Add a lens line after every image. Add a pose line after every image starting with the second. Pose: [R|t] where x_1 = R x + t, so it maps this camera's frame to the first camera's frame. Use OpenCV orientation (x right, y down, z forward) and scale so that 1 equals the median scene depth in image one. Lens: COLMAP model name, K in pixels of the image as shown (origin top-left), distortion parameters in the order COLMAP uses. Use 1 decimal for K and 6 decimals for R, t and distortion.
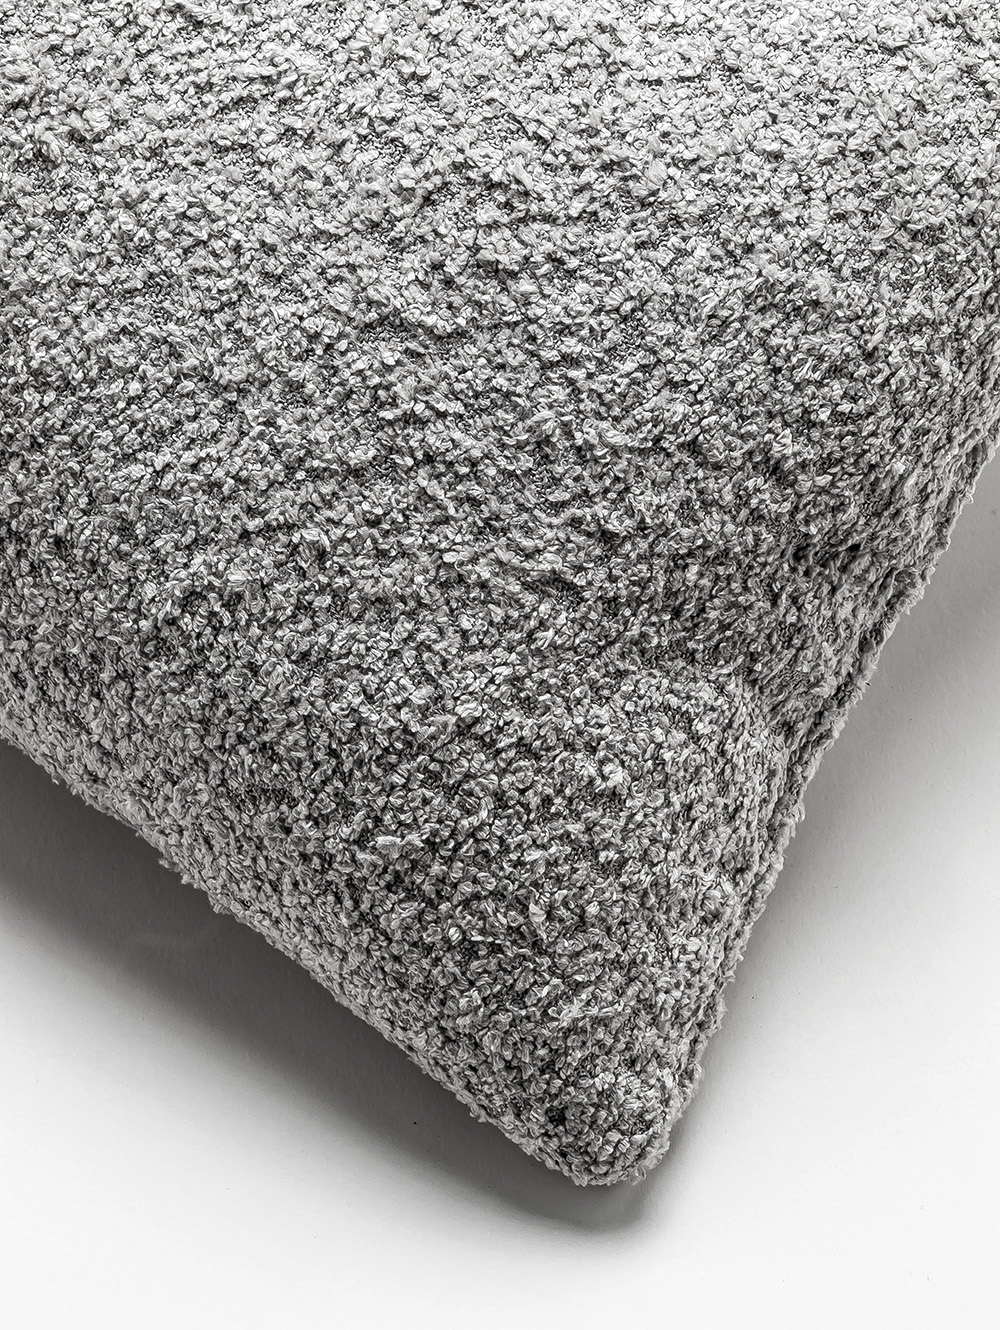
lens RADIAL K [[6370.3, 0, 495.1], [0, 6370.3, 664.0], [0, 0, 1]] dist [0.045166, 0.000000]
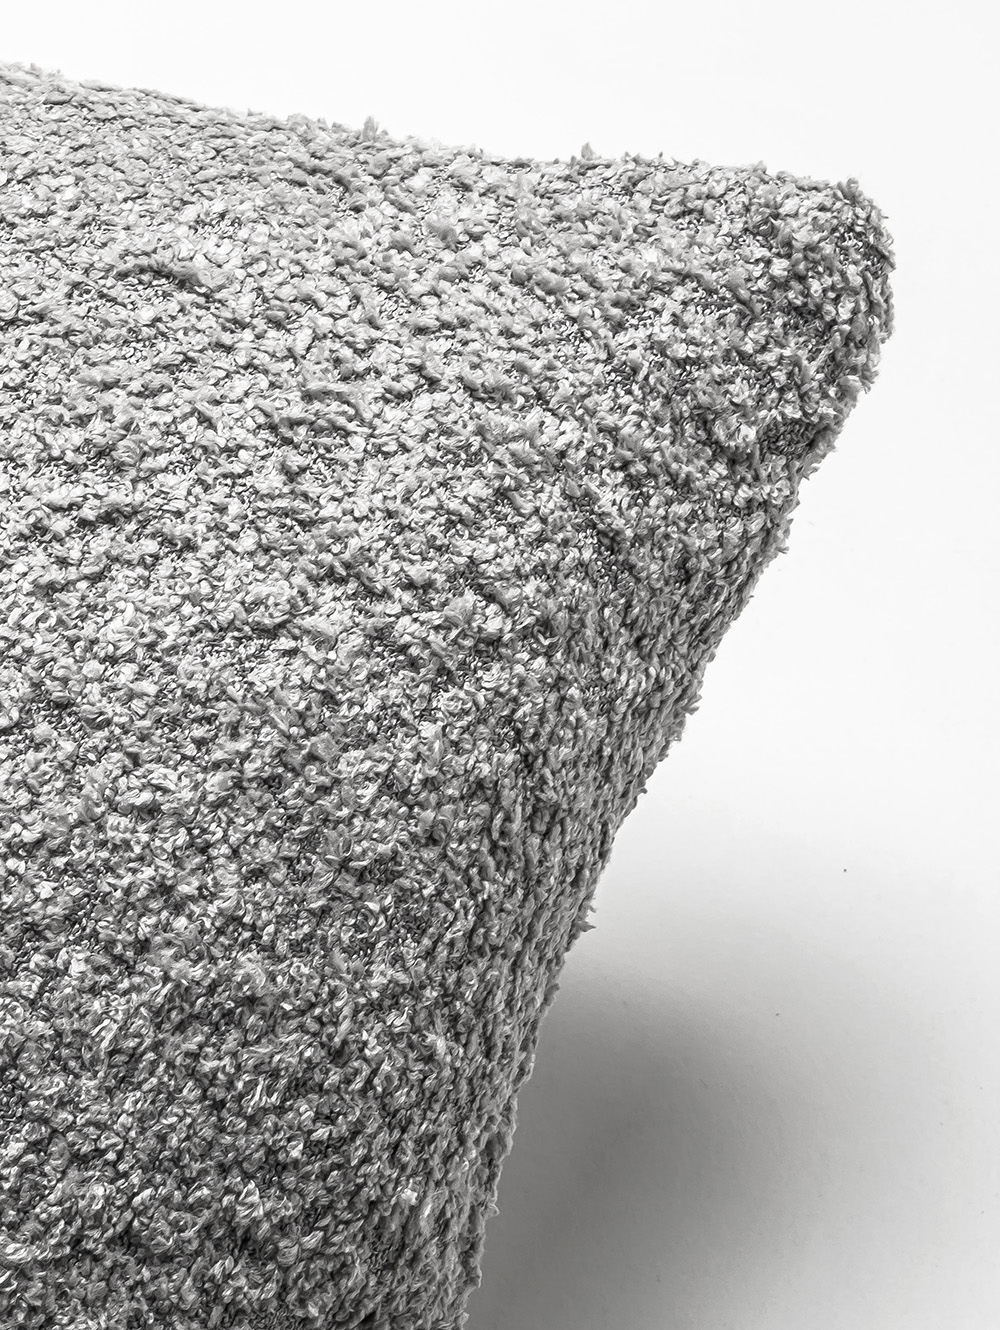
lens RADIAL K [[5329.0, 0, 499.6], [0, 5329.0, 666.6], [0, 0, 1]] dist [-0.026311, 0.000000]
pose [[0.960089, -0.215354, 0.178469, -0.020610], [0.231464, 0.969968, -0.074741, -0.041708], [-0.157013, 0.113067, 0.981103, 0.409143]]
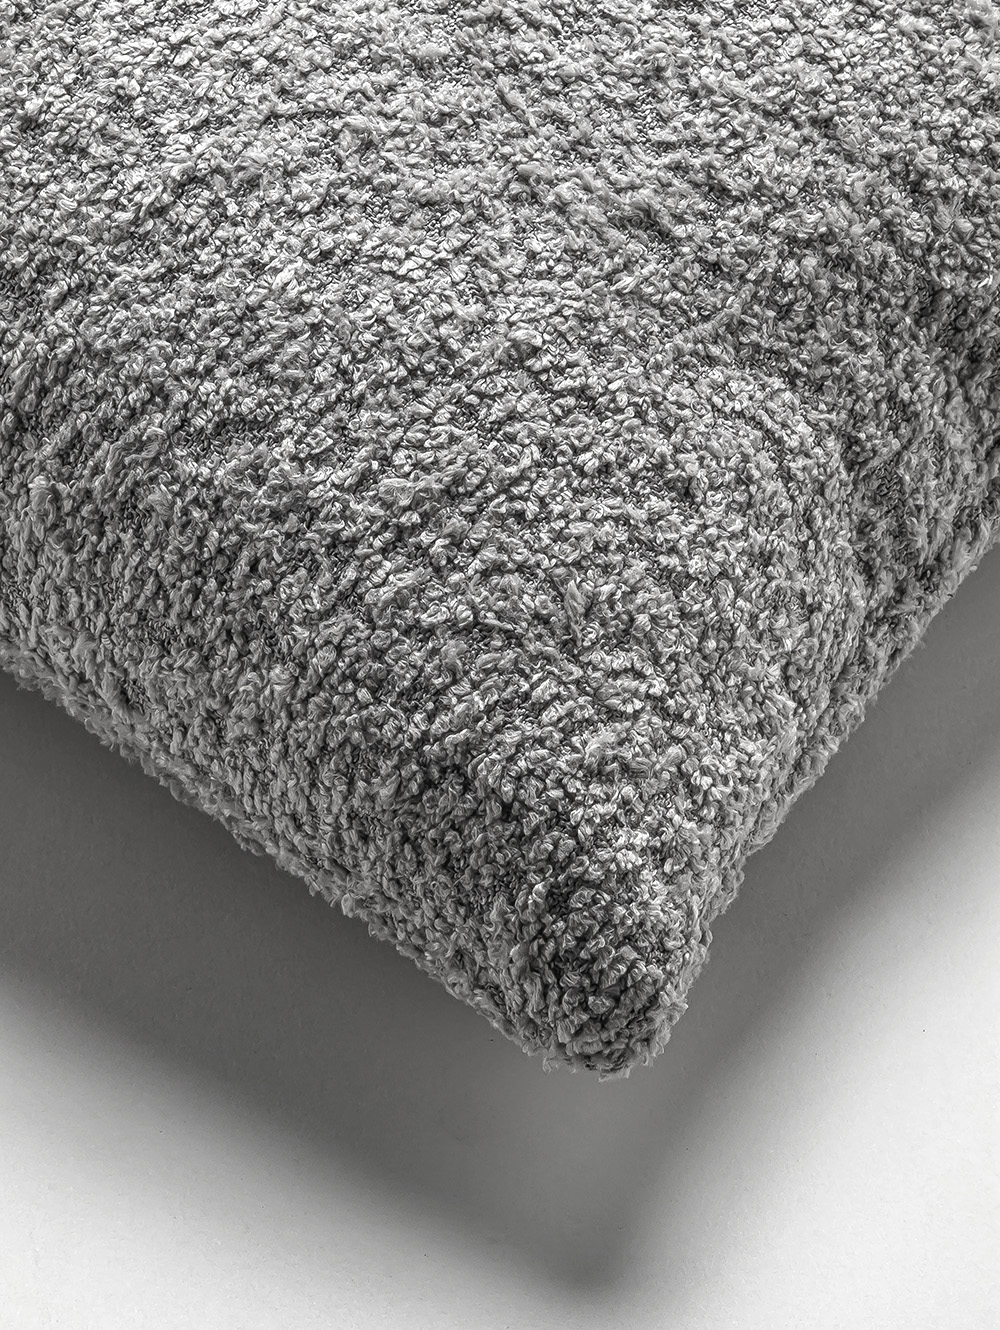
lens RADIAL K [[5329.0, 0, 504.6], [0, 5329.0, 666.5], [0, 0, 1]] dist [-0.026311, 0.000000]
pose [[0.974633, 0.192018, 0.114973, -0.074615], [-0.081833, 0.783891, -0.615482, 0.444660], [-0.208310, 0.590461, 0.779720, 0.511529]]
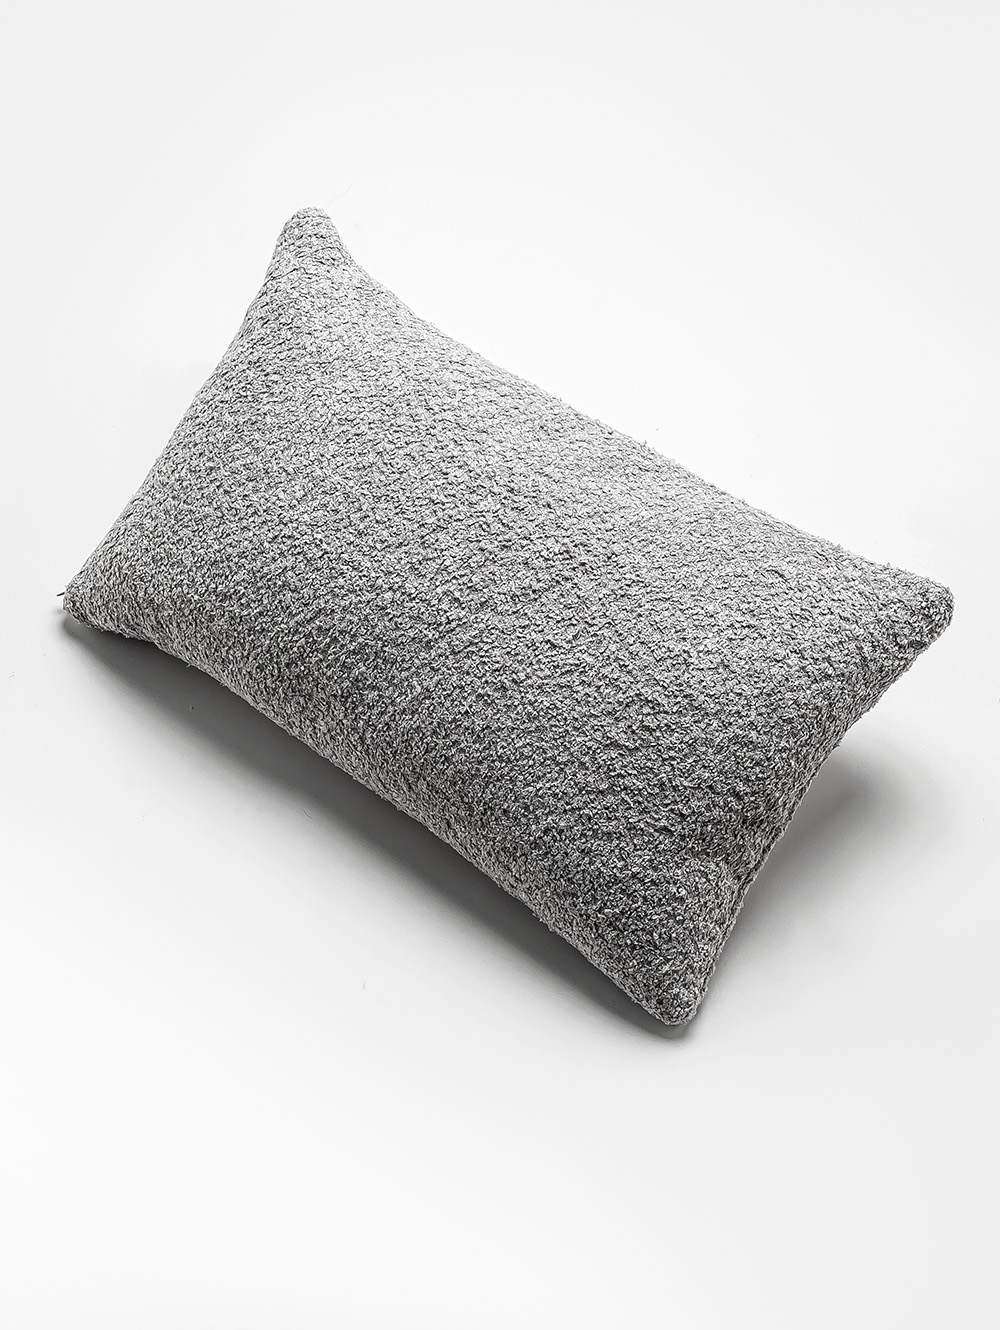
lens RADIAL K [[2386.8, 0, 500.4], [0, 2386.8, 669.4], [0, 0, 1]] dist [-0.036702, 0.000000]
pose [[0.998383, 0.027659, -0.049668, -0.014913], [-0.030327, 0.998092, -0.053781, -0.025550], [0.048085, 0.055200, 0.997317, -0.164160]]
